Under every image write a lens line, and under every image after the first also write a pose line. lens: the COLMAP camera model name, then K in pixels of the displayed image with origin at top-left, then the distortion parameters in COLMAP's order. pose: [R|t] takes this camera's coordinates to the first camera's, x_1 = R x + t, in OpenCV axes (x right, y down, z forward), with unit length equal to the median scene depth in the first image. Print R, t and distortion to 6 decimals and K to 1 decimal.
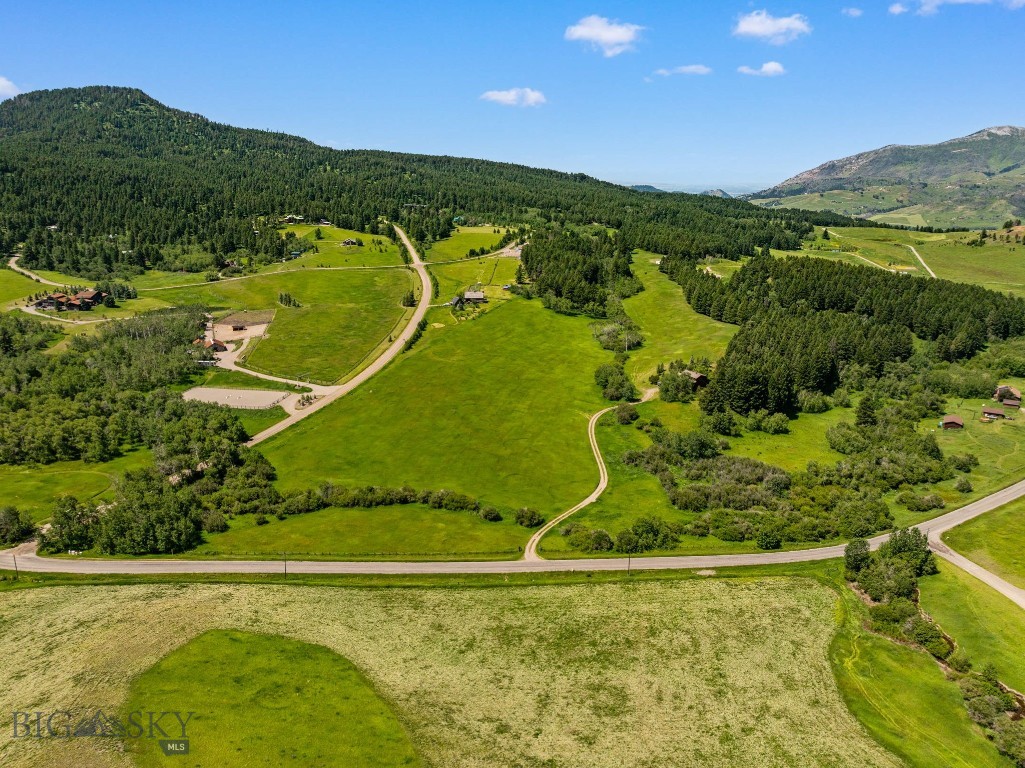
lens RADIAL K [[721.7, 0, 512.5], [0, 721.7, 384.0], [0, 0, 1]] dist [-0.049589, 0.021621]
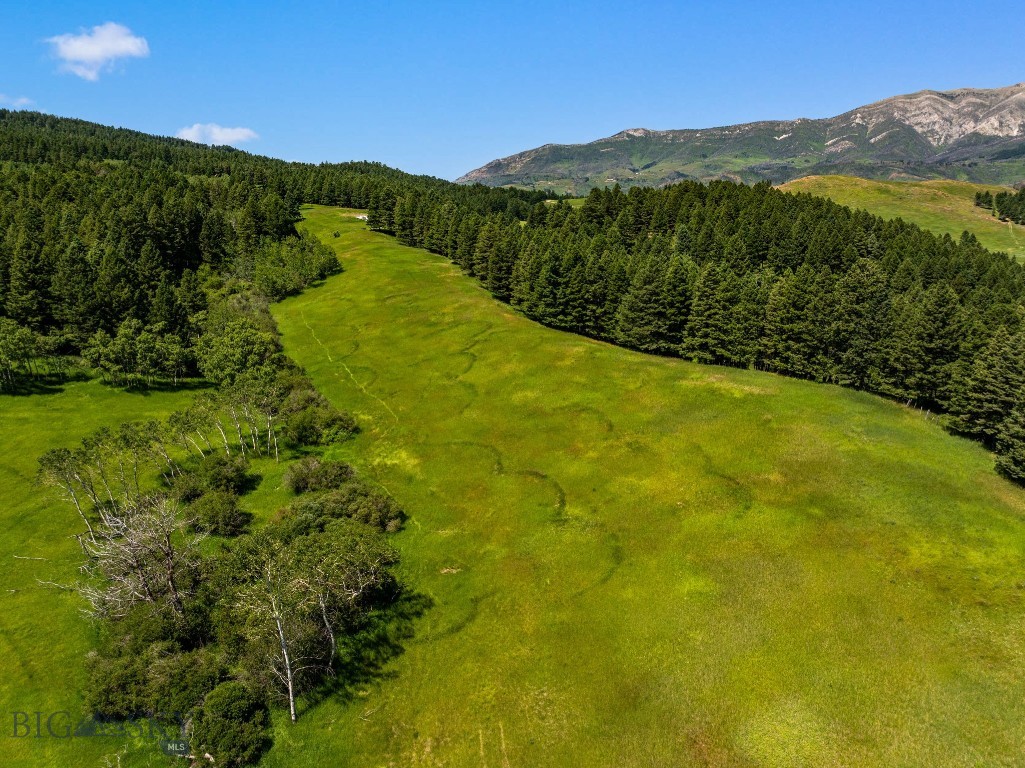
lens RADIAL K [[721.7, 0, 512.5], [0, 721.7, 384.0], [0, 0, 1]] dist [-0.049589, 0.021621]
pose [[0.906475, -0.112392, 0.407027, 0.104335], [0.115623, 0.993152, 0.016739, -0.068650], [-0.406121, 0.031888, 0.913263, 0.612454]]
